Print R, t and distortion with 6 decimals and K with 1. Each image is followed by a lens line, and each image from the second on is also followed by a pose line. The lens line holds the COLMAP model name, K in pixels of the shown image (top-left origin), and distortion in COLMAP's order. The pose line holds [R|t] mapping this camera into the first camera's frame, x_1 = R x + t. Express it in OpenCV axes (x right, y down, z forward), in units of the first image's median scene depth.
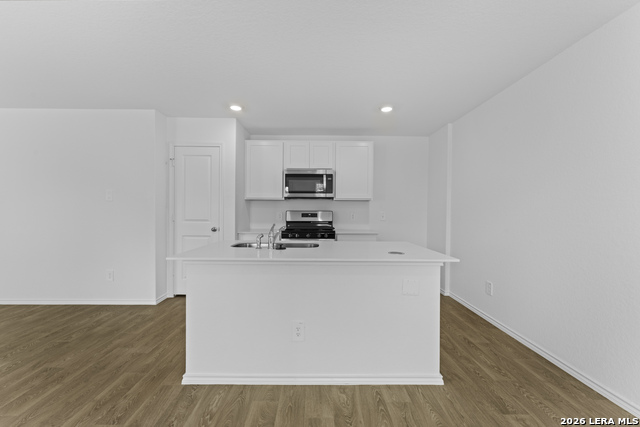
lens RADIAL K [[256.9, 0, 320.6], [0, 256.9, 215.3], [0, 0, 1]] dist [-0.003670, 0.000848]
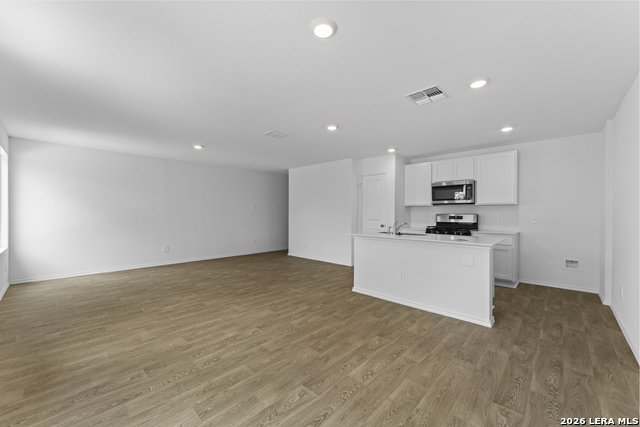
lens RADIAL K [[256.9, 0, 317.1], [0, 256.9, 210.8], [0, 0, 1]] dist [-0.003670, 0.000848]
pose [[0.716290, -0.010099, -0.697729, 0.369615], [-0.009878, 0.999648, -0.024610, 0.004855], [0.697733, 0.024520, 0.715938, -0.382183]]
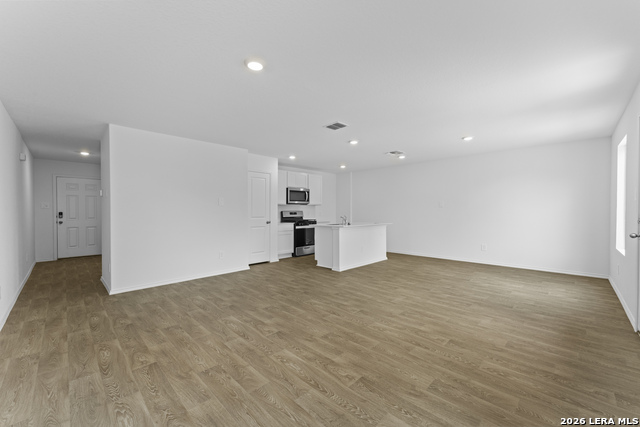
lens RADIAL K [[256.9, 0, 319.8], [0, 256.9, 203.7], [0, 0, 1]] dist [-0.003670, 0.000848]
pose [[0.716537, 0.011510, 0.697454, -1.239154], [0.016000, 0.999330, -0.032929, -0.005180], [-0.697365, 0.034754, 0.715873, -0.415984]]
